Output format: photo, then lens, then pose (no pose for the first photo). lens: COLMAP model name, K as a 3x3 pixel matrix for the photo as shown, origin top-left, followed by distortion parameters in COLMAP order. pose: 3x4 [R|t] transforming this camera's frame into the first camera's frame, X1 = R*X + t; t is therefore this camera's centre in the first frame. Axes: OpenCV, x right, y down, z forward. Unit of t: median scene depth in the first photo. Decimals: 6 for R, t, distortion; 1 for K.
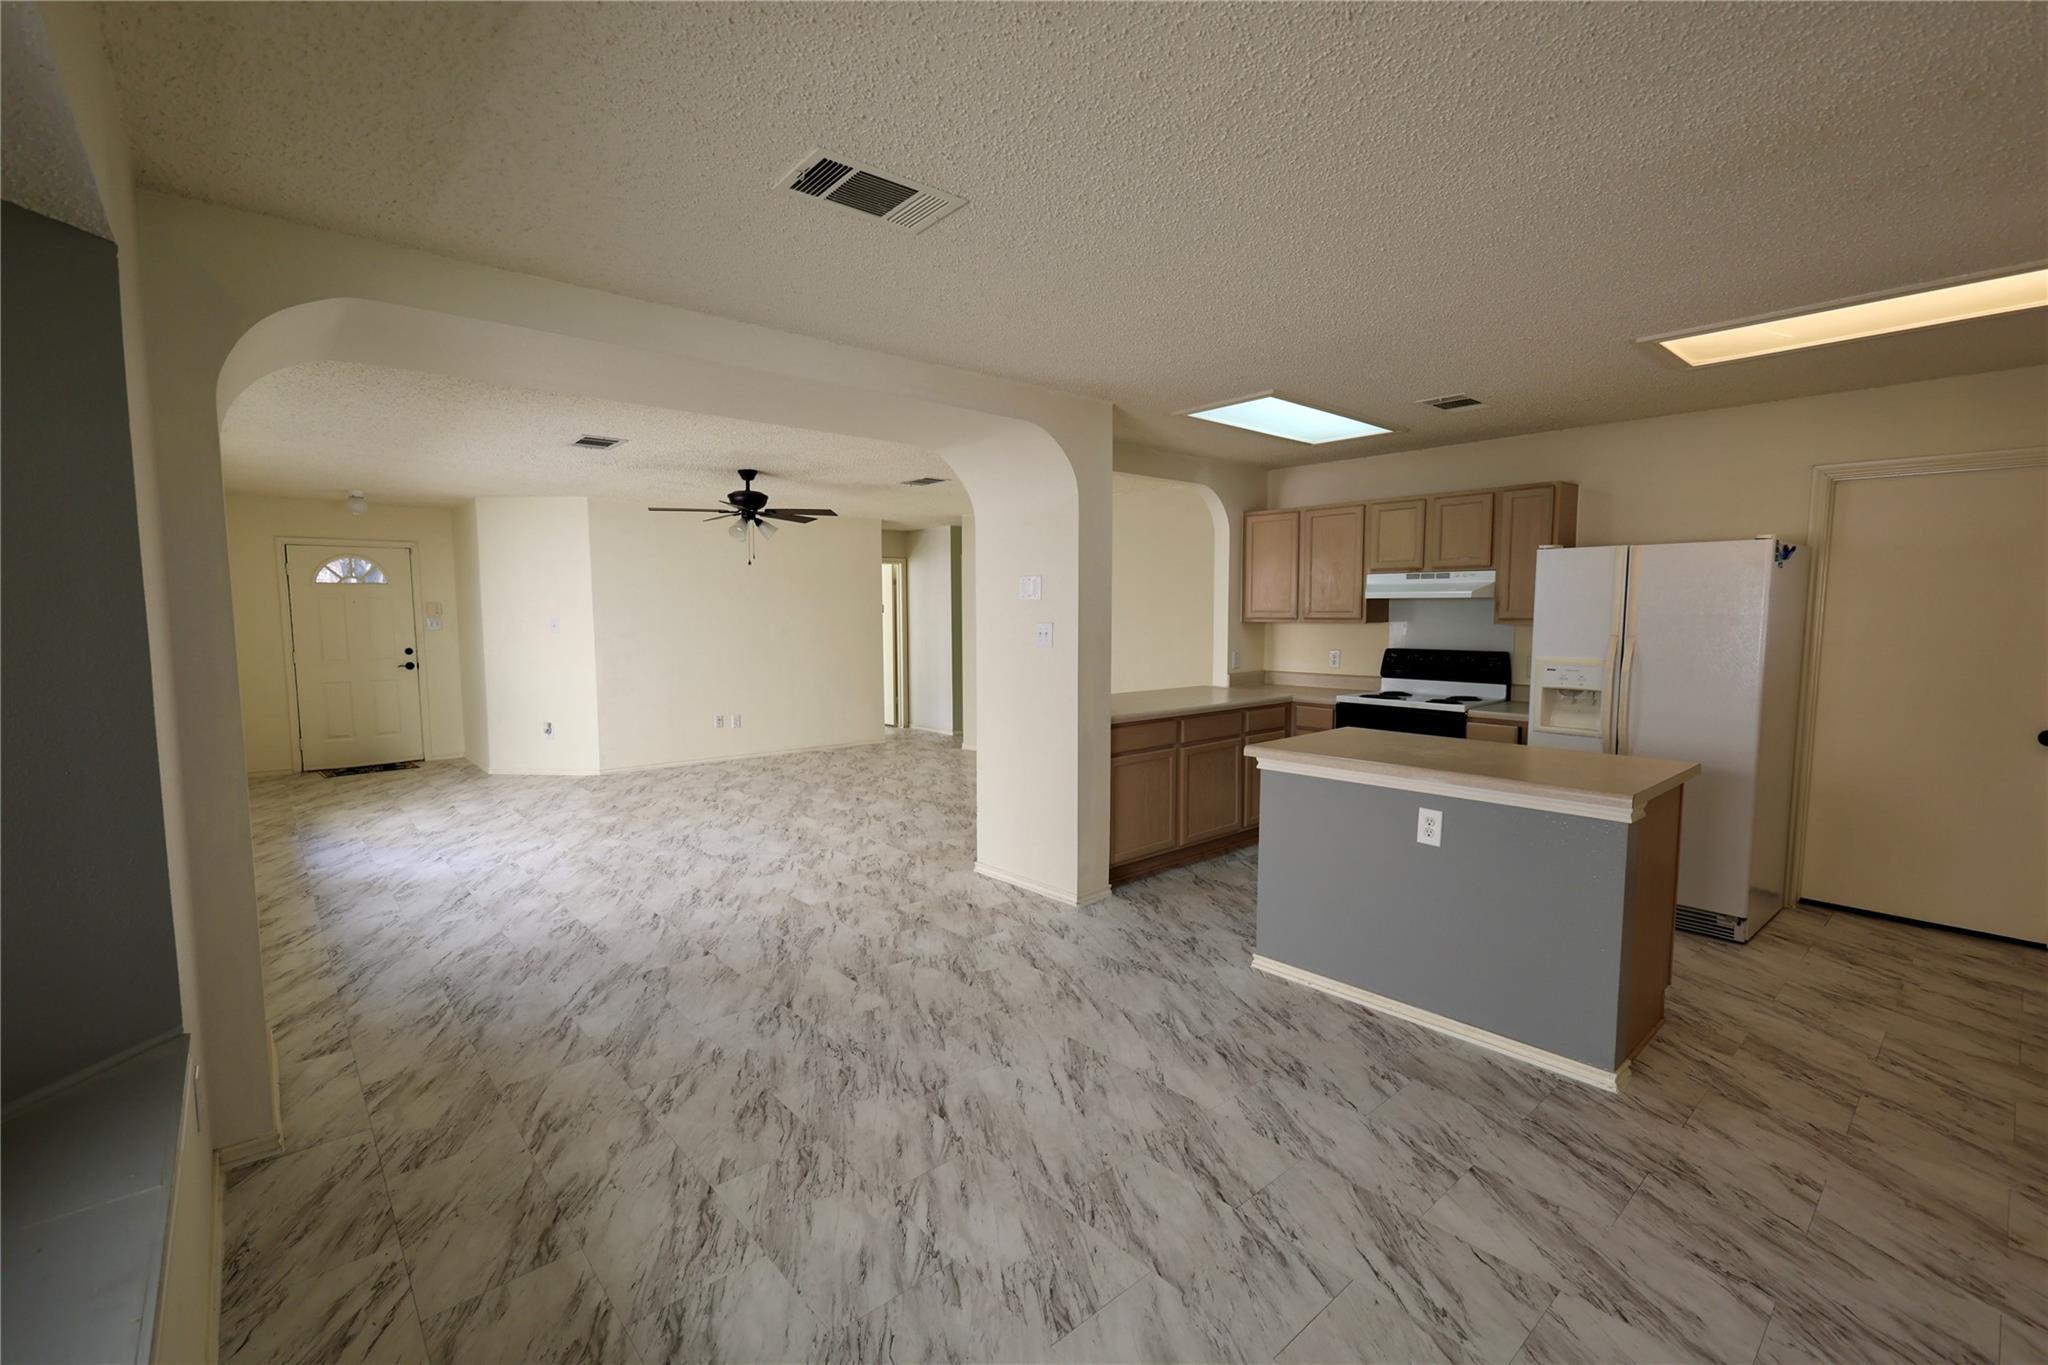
lens RADIAL K [[884.2, 0, 1024.0], [0, 884.2, 682.5], [0, 0, 1]] dist [0.002310, -0.000436]
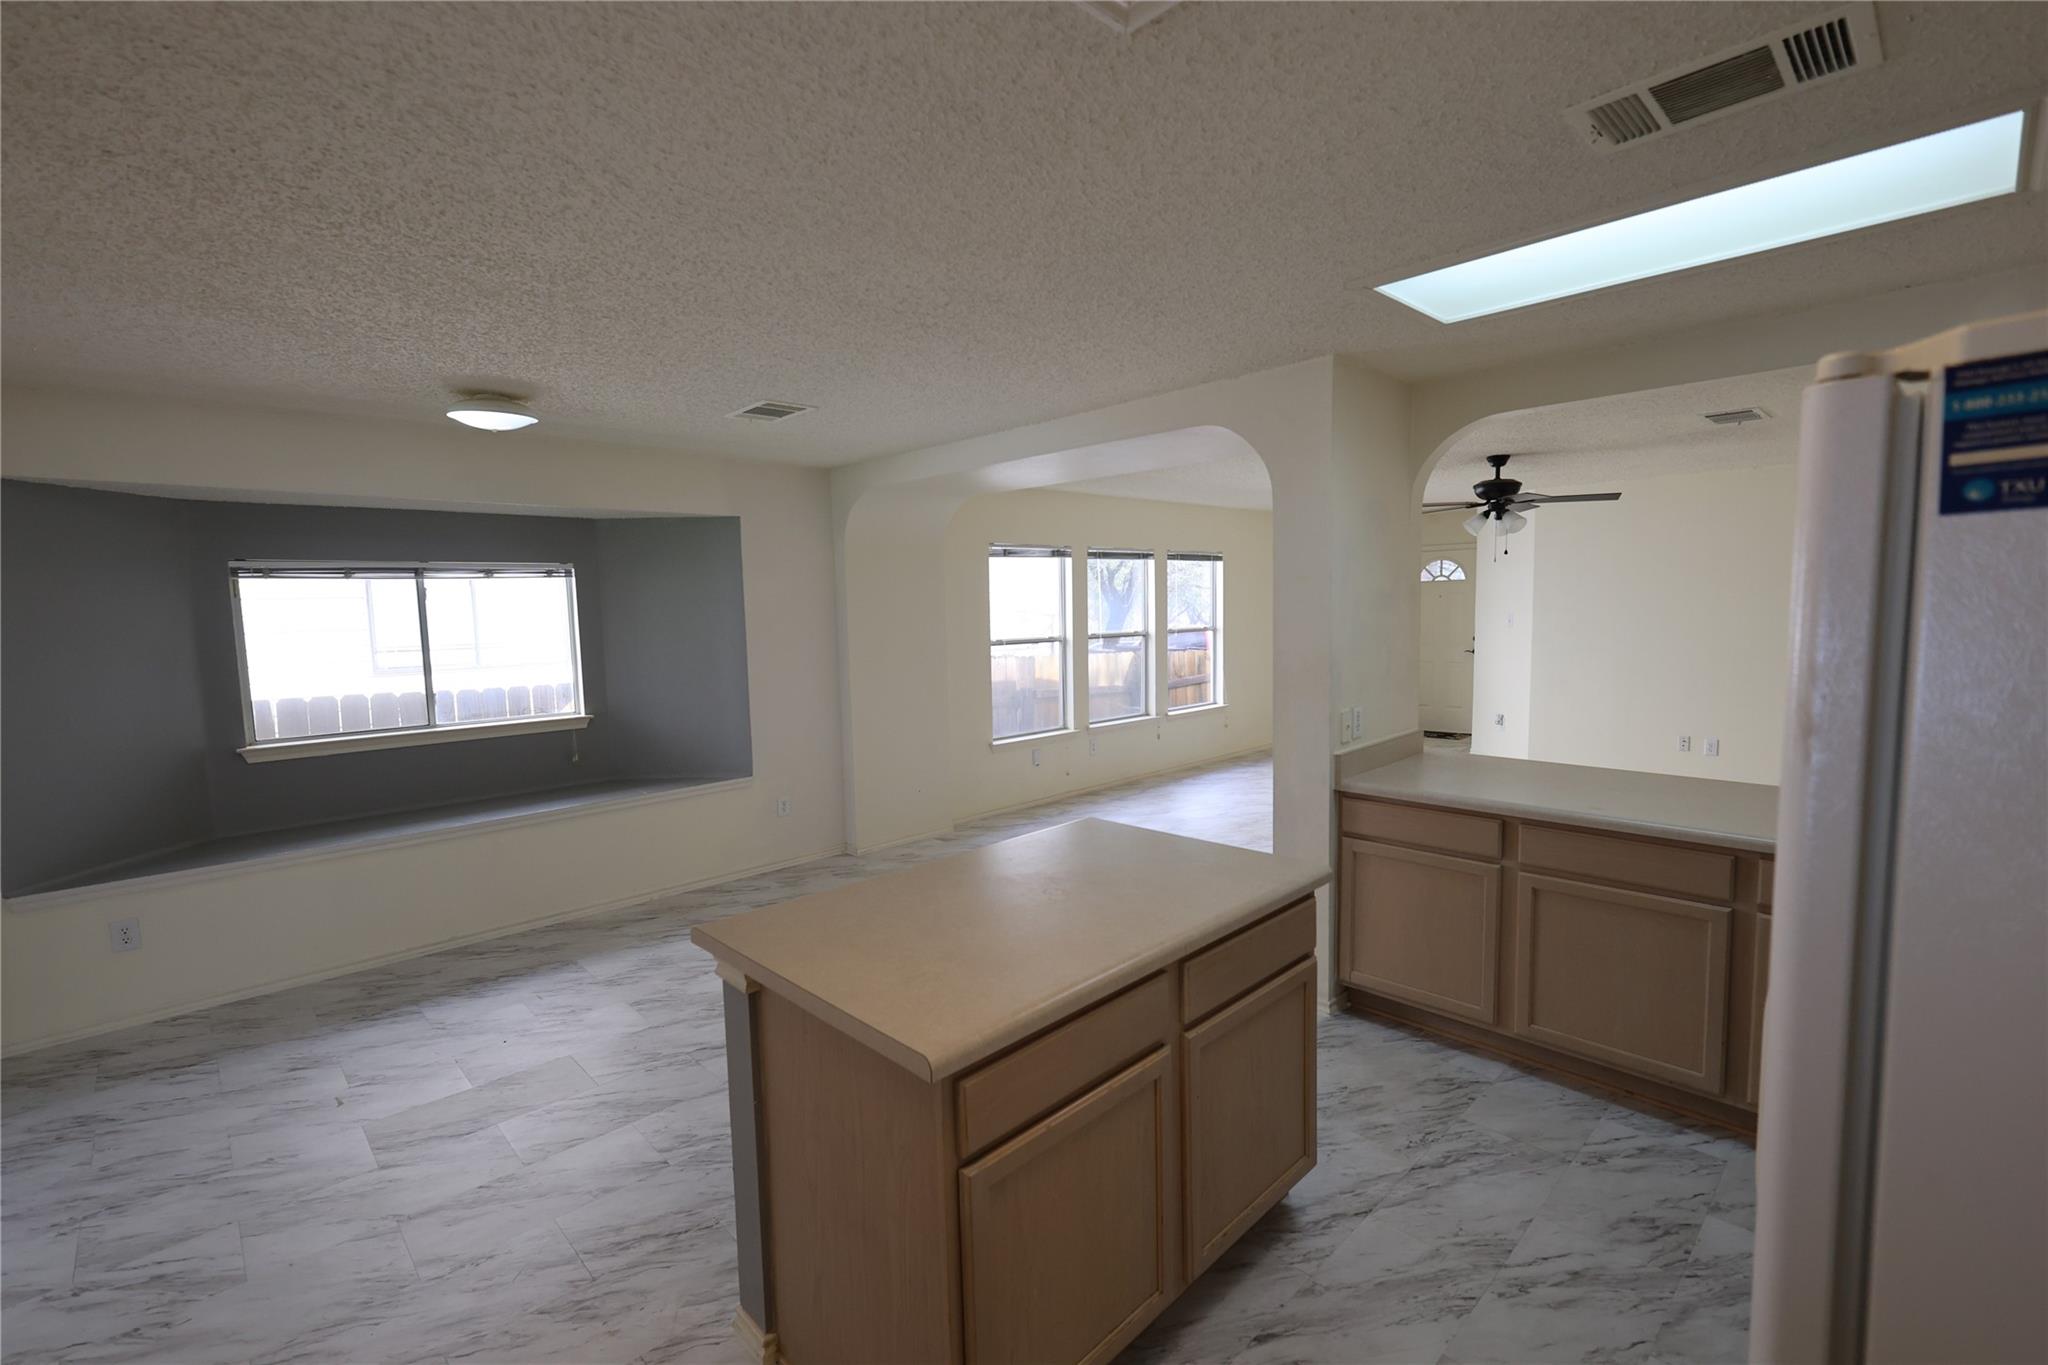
lens RADIAL K [[884.2, 0, 1024.0], [0, 884.2, 682.5], [0, 0, 1]] dist [0.002310, -0.000436]
pose [[0.052894, 0.093964, -0.994170, 1.028684], [-0.058918, 0.994122, 0.090824, -0.119624], [0.996861, 0.053771, 0.058119, 0.877475]]
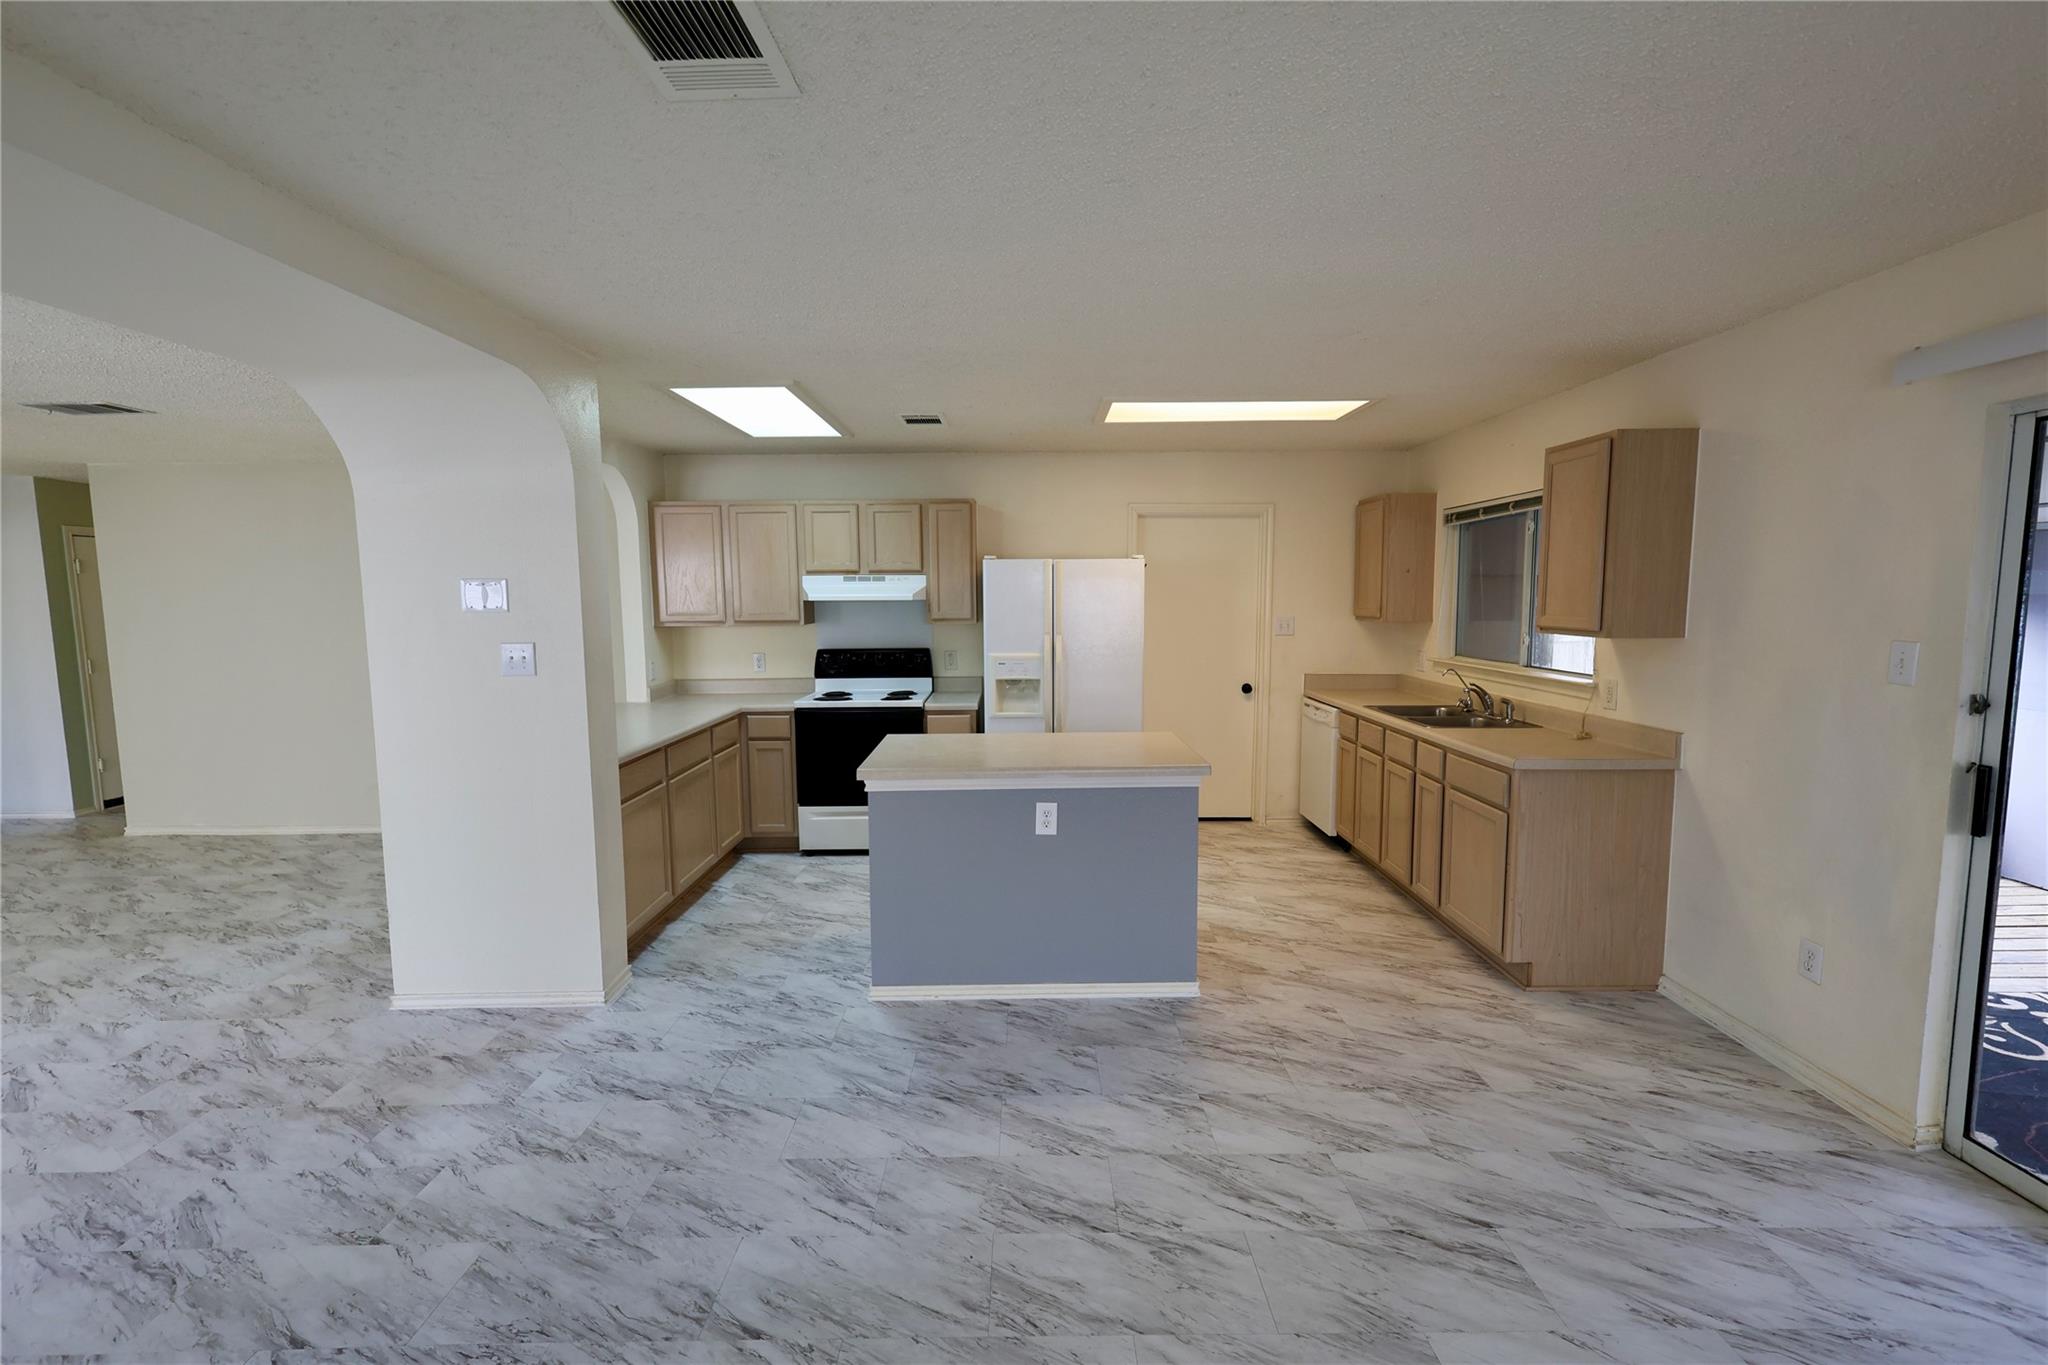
lens RADIAL K [[907.8, 0, 1024.0], [0, 907.8, 682.5], [0, 0, 1]] dist [0.006899, -0.000268]
pose [[0.658505, -0.079014, 0.748417, -0.338412], [0.068826, 0.996629, 0.044660, -0.050227], [-0.749423, 0.022102, 0.661723, 0.231163]]
